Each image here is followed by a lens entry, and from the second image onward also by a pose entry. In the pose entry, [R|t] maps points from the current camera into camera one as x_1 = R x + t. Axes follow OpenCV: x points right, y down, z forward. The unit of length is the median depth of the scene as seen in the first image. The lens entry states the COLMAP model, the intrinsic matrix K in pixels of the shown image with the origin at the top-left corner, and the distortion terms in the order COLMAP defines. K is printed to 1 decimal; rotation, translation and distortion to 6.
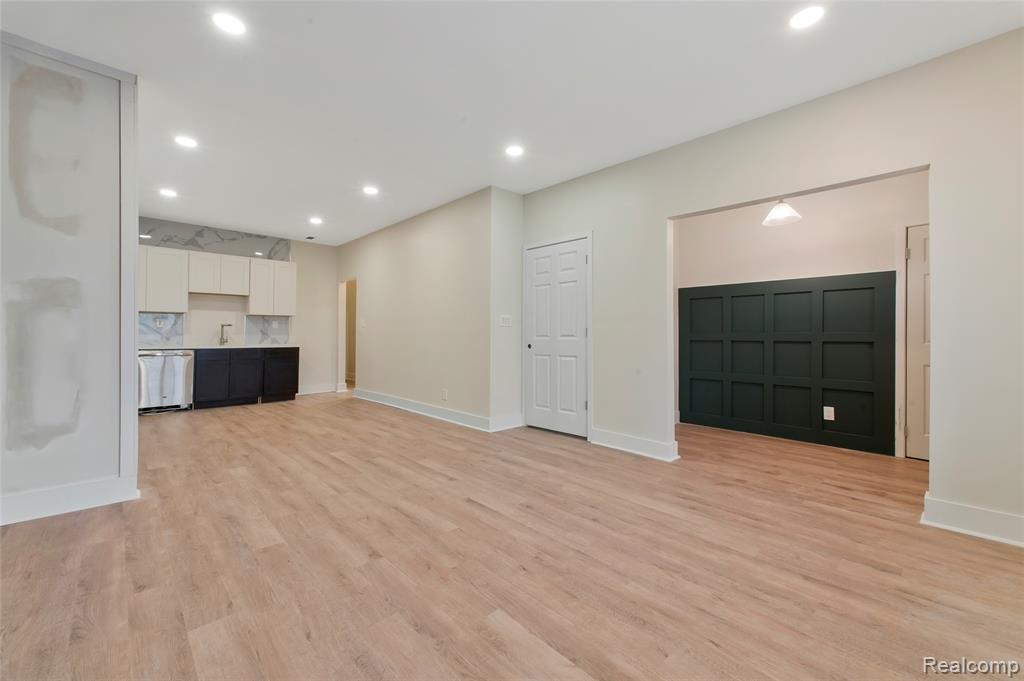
lens RADIAL K [[409.3, 0, 492.6], [0, 409.3, 331.2], [0, 0, 1]] dist [0.013381, -0.000655]
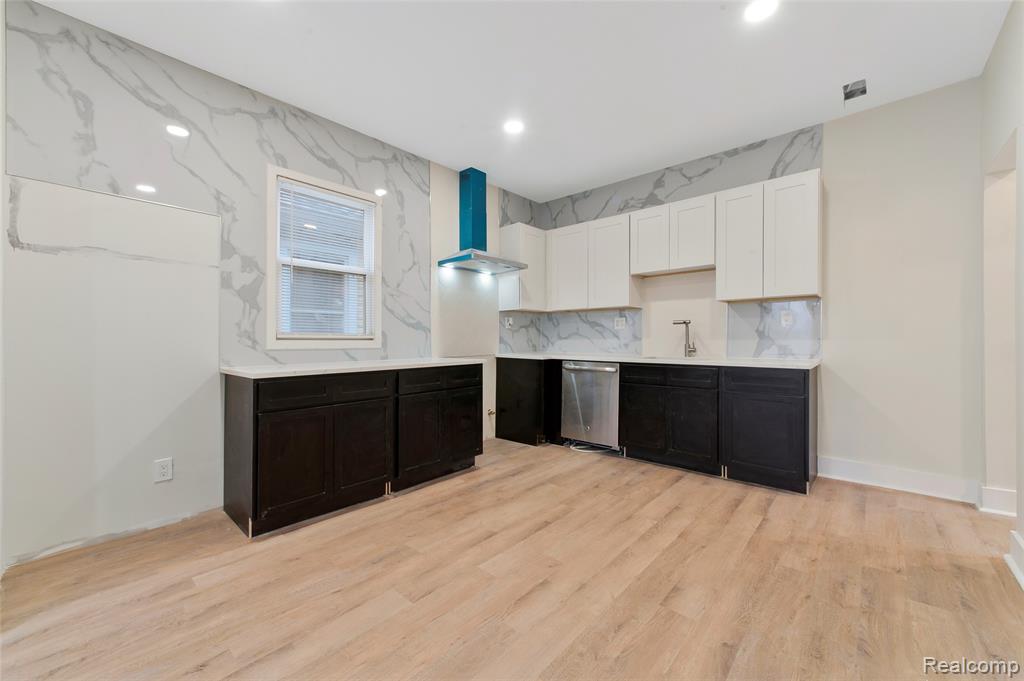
lens RADIAL K [[409.3, 0, 519.0], [0, 409.3, 341.7], [0, 0, 1]] dist [0.013381, -0.000655]
pose [[0.104638, 0.001021, -0.994510, -0.189044], [0.015996, 0.999868, 0.002710, 0.012490], [0.994382, -0.016192, 0.104607, 1.387423]]
